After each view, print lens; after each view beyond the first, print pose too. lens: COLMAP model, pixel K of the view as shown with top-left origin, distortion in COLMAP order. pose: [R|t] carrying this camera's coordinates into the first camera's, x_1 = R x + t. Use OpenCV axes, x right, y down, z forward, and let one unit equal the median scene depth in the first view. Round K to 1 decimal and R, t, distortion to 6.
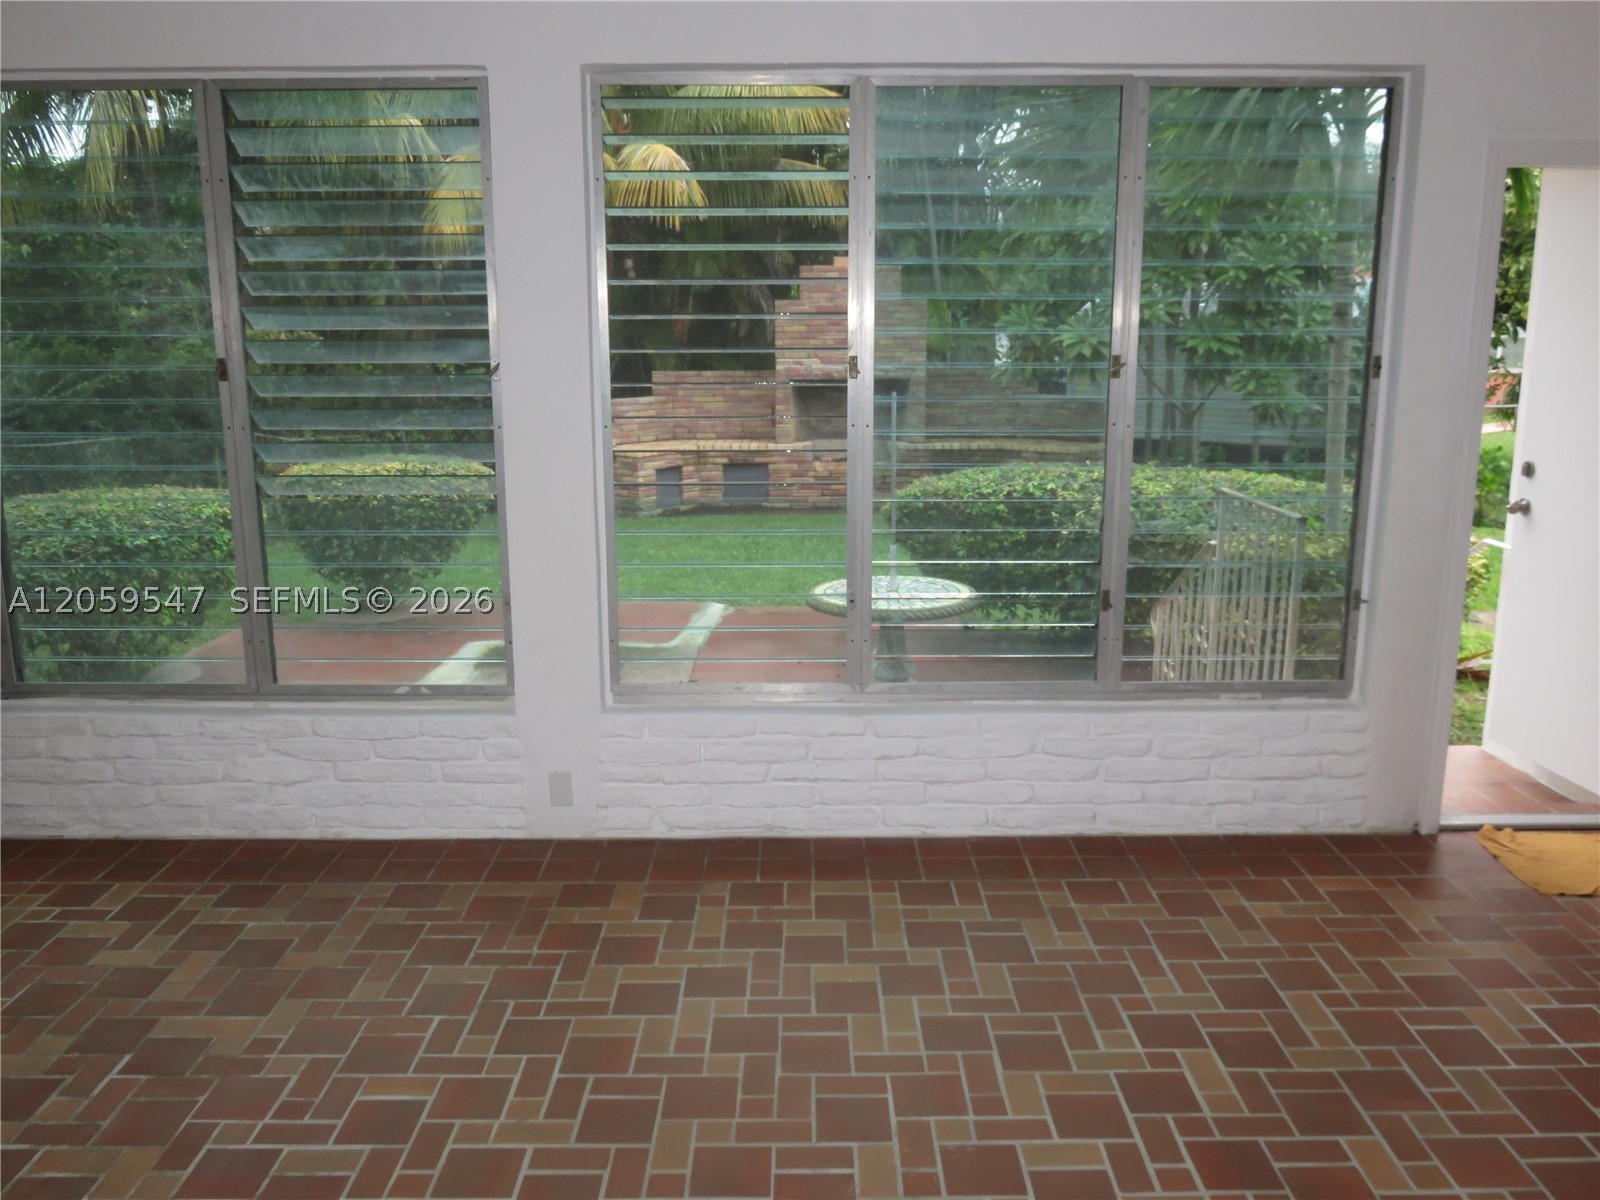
lens RADIAL K [[1330.1, 0, 800.0], [0, 1330.1, 600.0], [0, 0, 1]] dist [-0.009139, 0.005918]
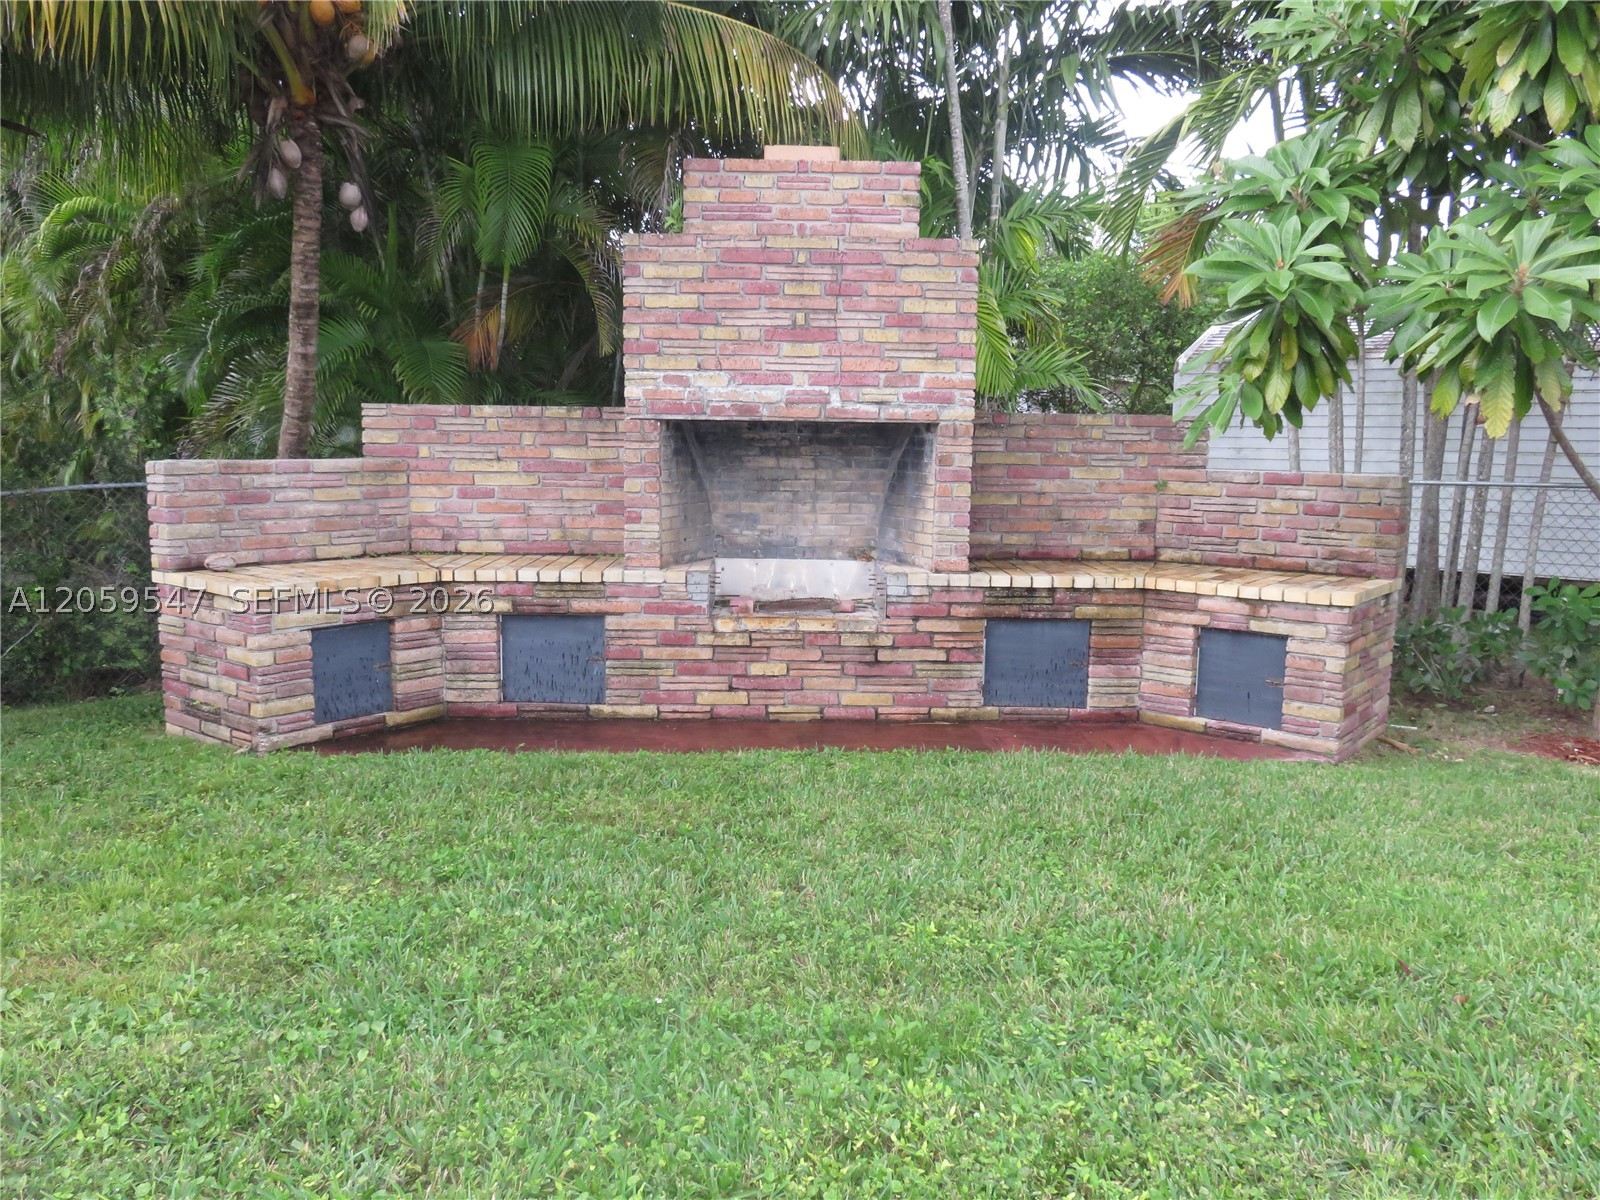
lens RADIAL K [[1207.7, 0, 806.1], [0, 1207.7, 598.3], [0, 0, 1]] dist [-0.014500, -0.002922]
pose [[0.999203, 0.015016, 0.036987, 0.108071], [-0.012078, 0.996847, -0.078421, -0.317456], [-0.038048, 0.077912, 0.996234, 2.480910]]
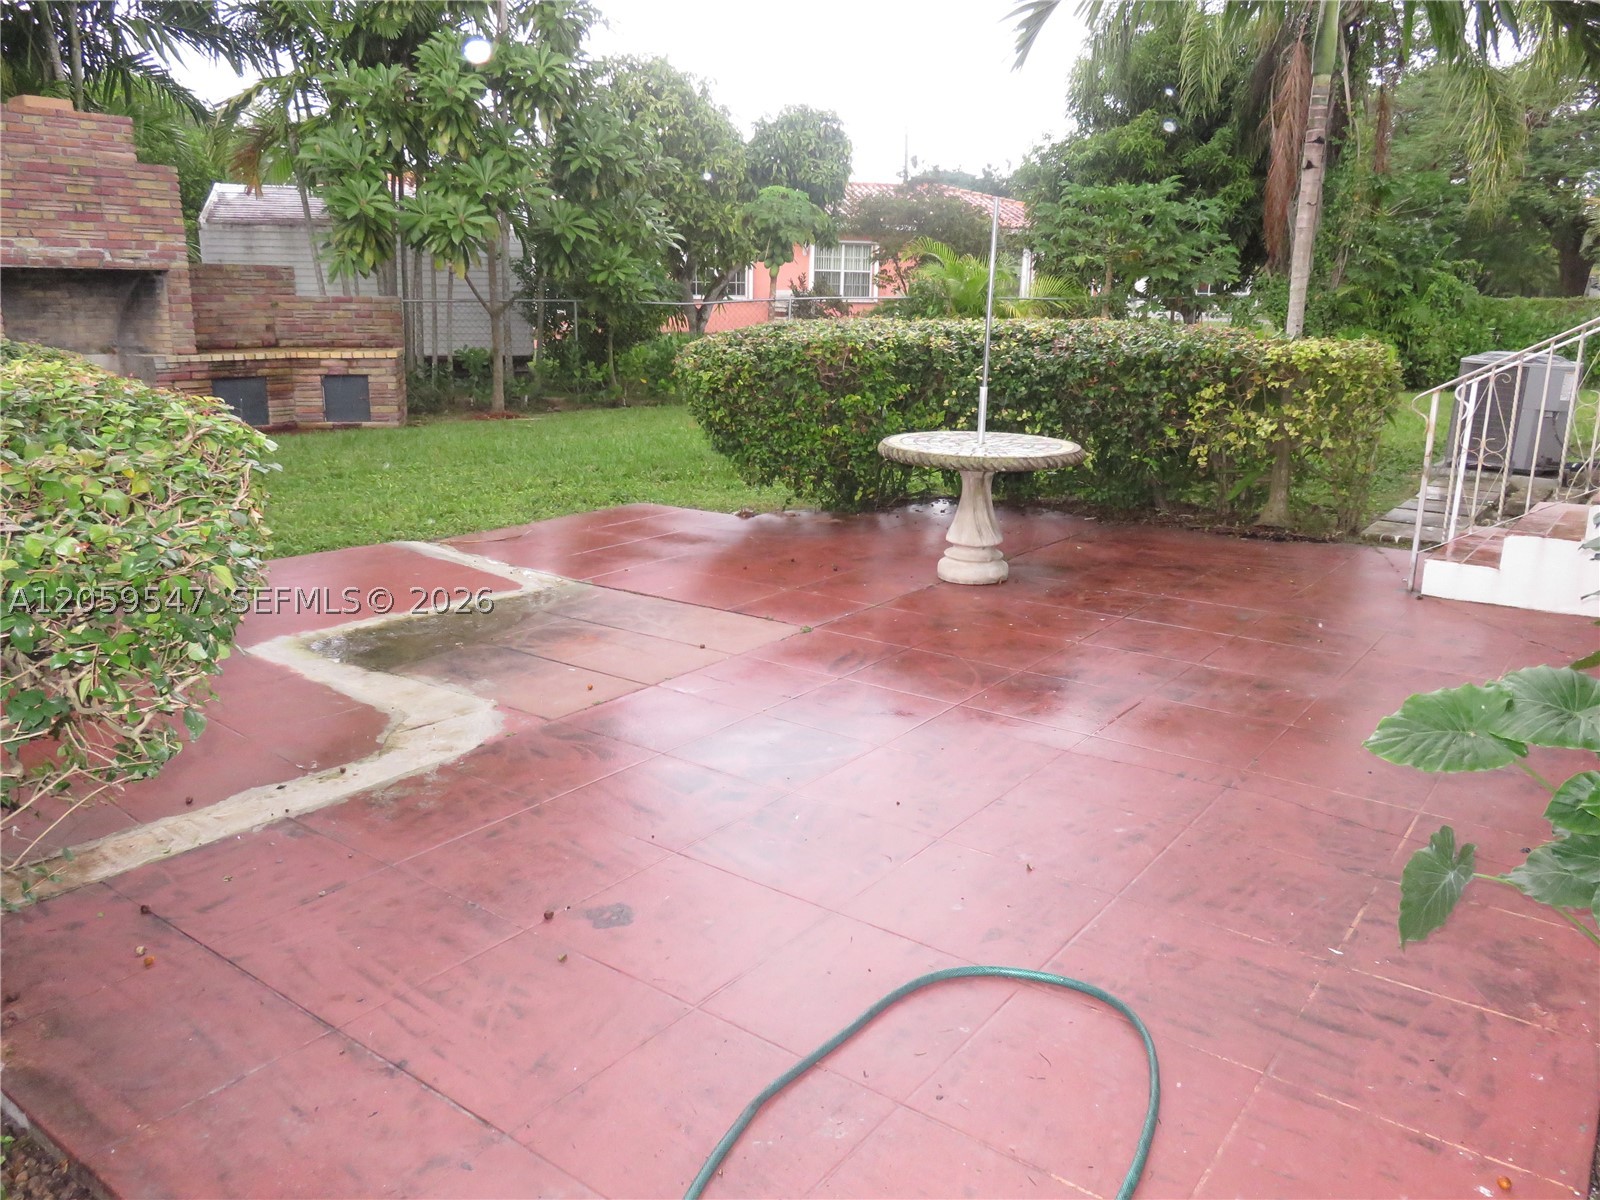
lens RADIAL K [[1207.7, 0, 806.1], [0, 1207.7, 598.3], [0, 0, 1]] dist [-0.014500, -0.002922]
pose [[0.593974, -0.184769, 0.782978, -1.118366], [0.148560, 0.981721, 0.118970, -0.029741], [-0.790648, 0.045655, 0.610566, 1.165456]]
